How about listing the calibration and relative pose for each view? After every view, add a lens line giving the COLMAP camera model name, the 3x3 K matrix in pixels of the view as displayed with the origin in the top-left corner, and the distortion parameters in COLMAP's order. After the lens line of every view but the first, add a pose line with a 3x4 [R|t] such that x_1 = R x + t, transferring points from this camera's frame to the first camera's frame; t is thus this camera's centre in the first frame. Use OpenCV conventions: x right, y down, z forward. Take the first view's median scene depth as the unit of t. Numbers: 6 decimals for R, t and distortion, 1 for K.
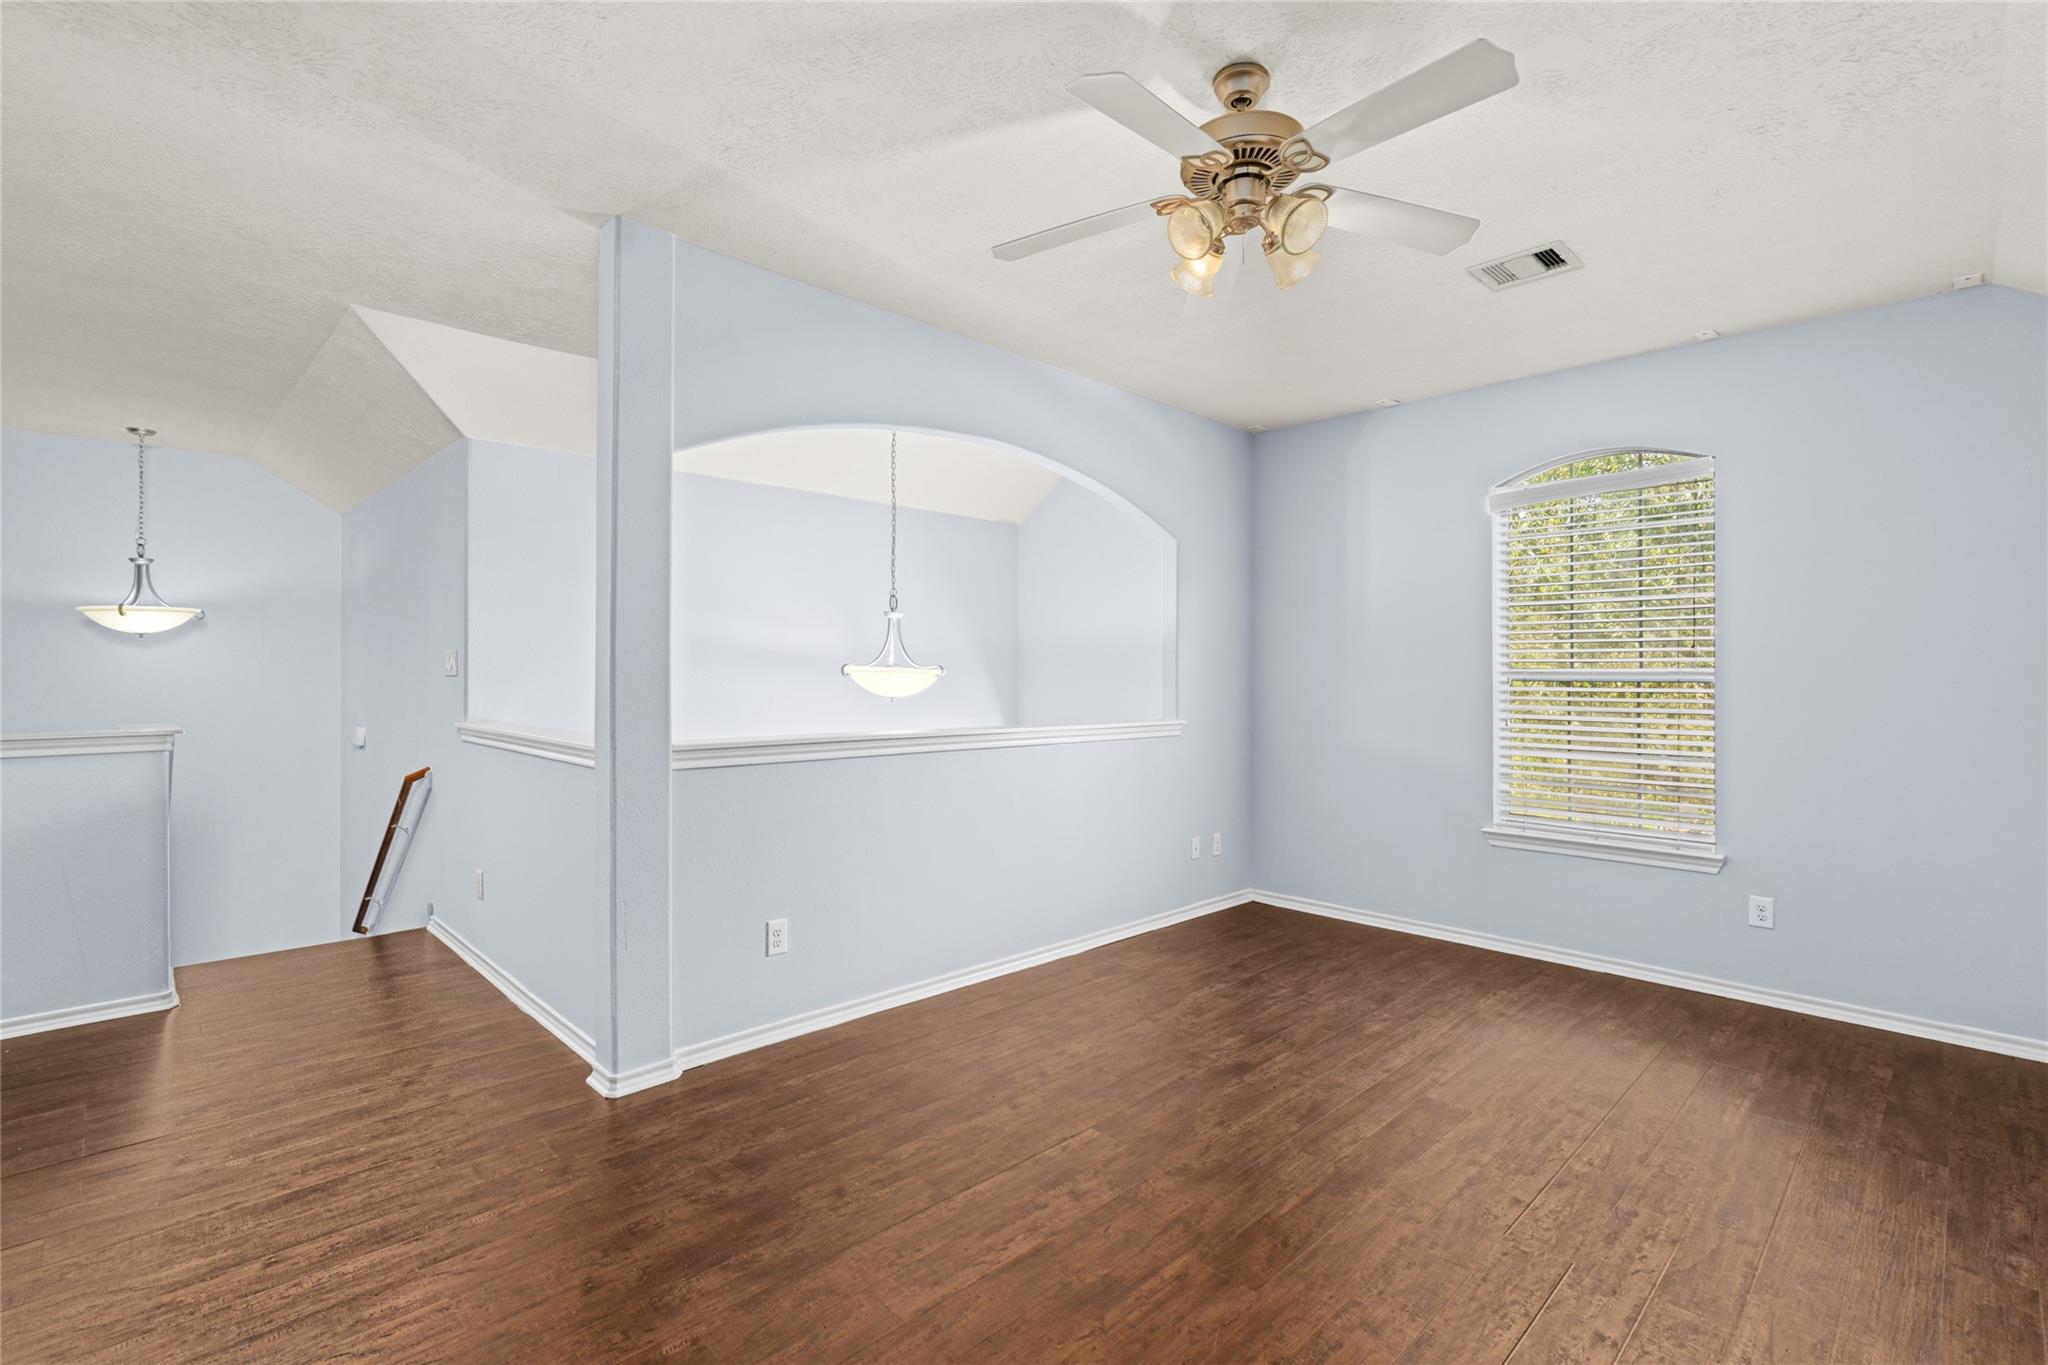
lens RADIAL K [[934.8, 0, 1020.1], [0, 934.8, 680.6], [0, 0, 1]] dist [0.001312, 0.000112]
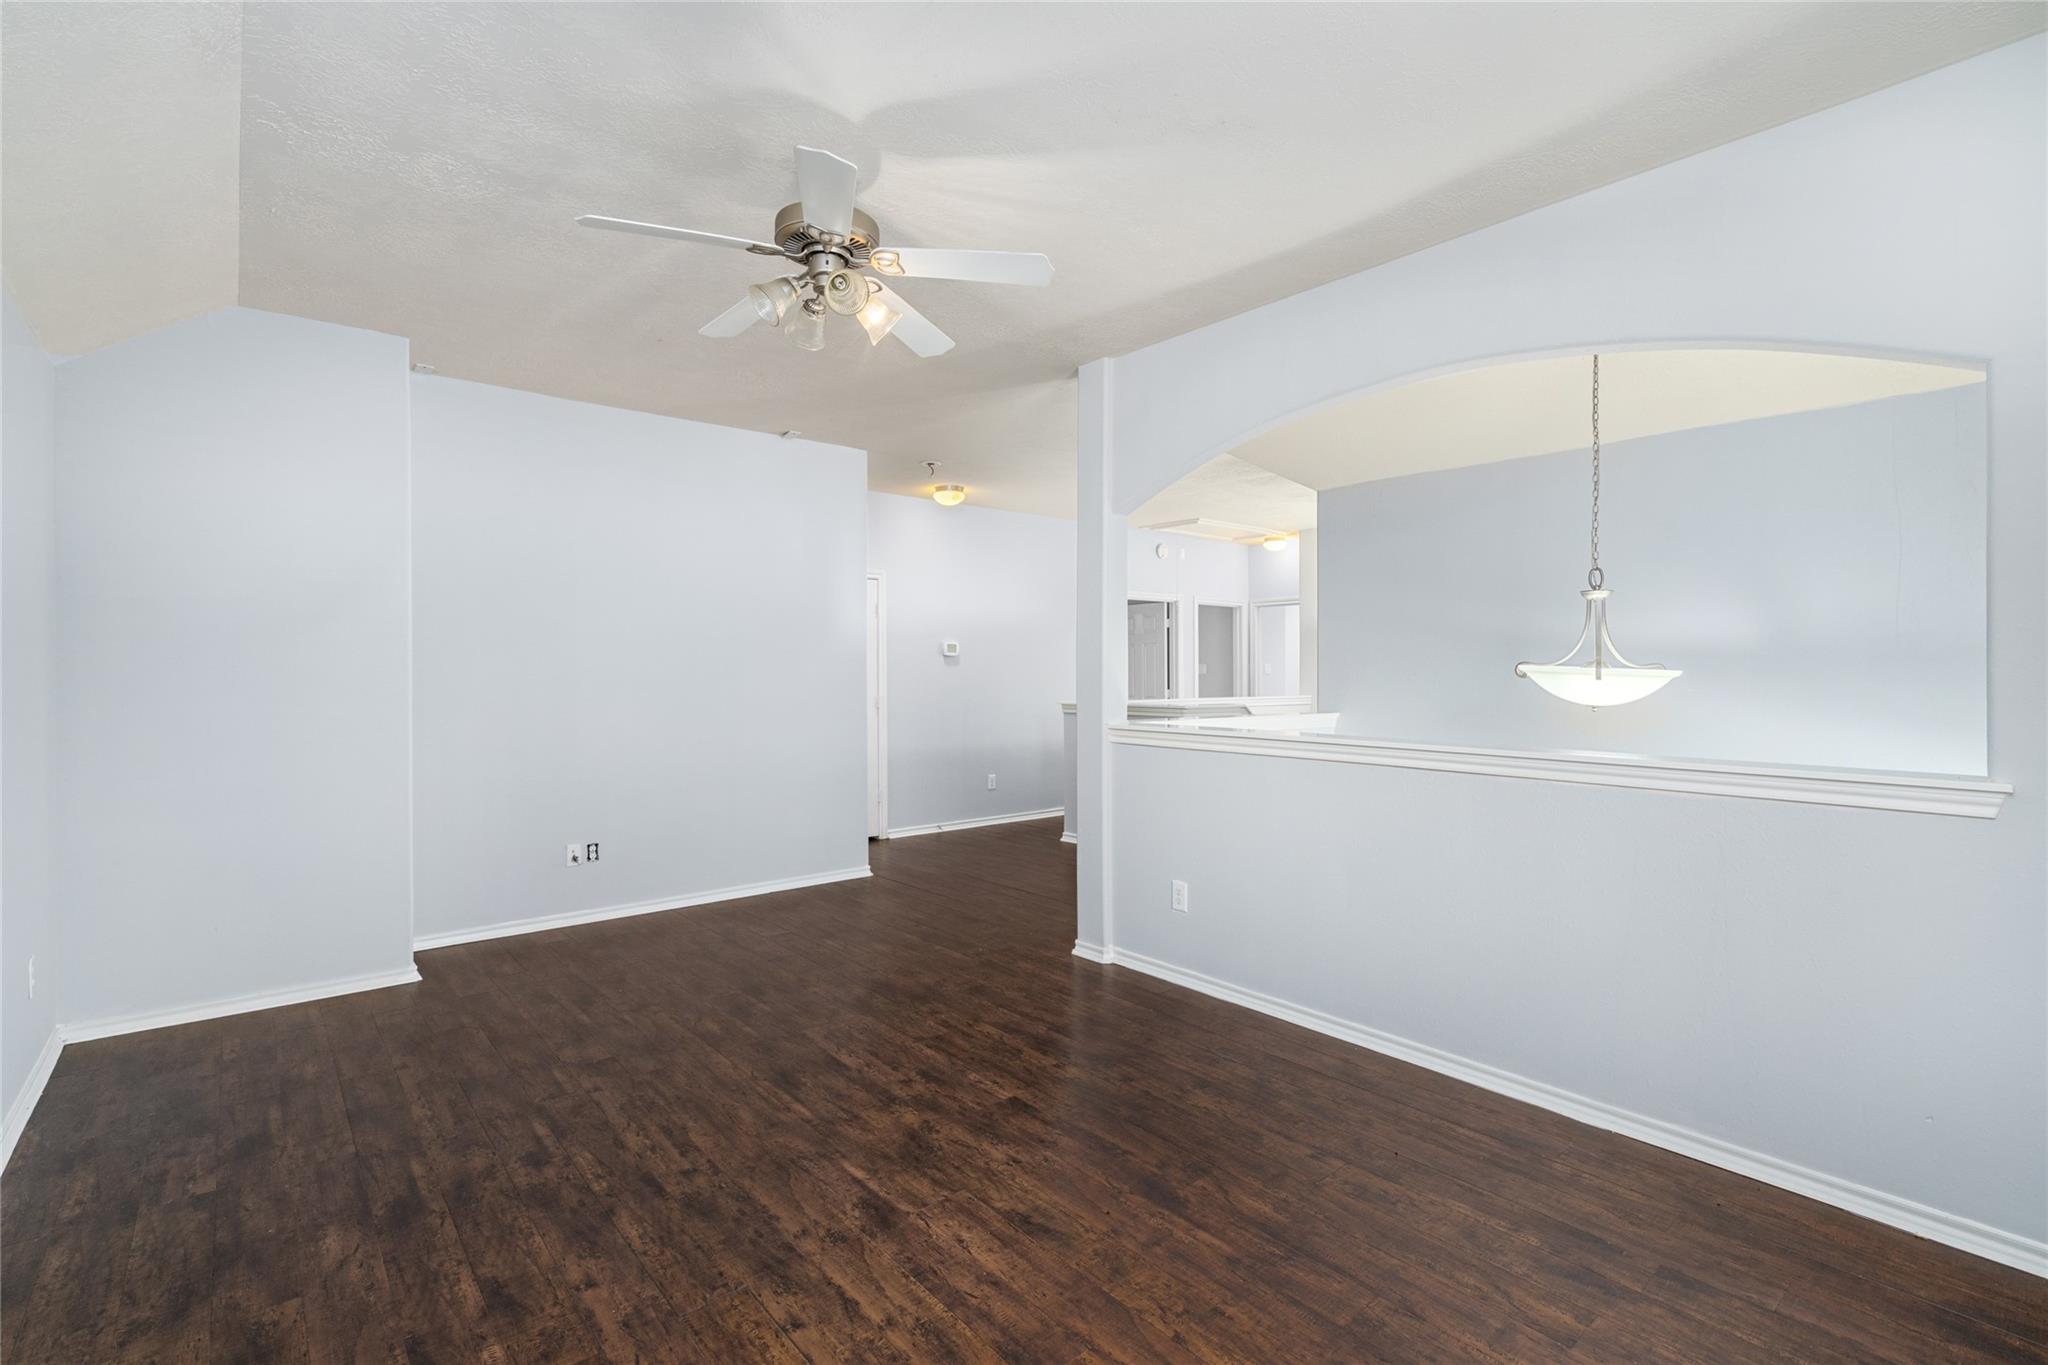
lens RADIAL K [[934.8, 0, 1020.1], [0, 934.8, 680.6], [0, 0, 1]] dist [0.001312, 0.000112]
pose [[-0.072925, 0.003927, -0.997330, 1.200596], [-0.008995, 0.999949, 0.004595, -0.002735], [0.997297, 0.009306, -0.072886, 1.134707]]
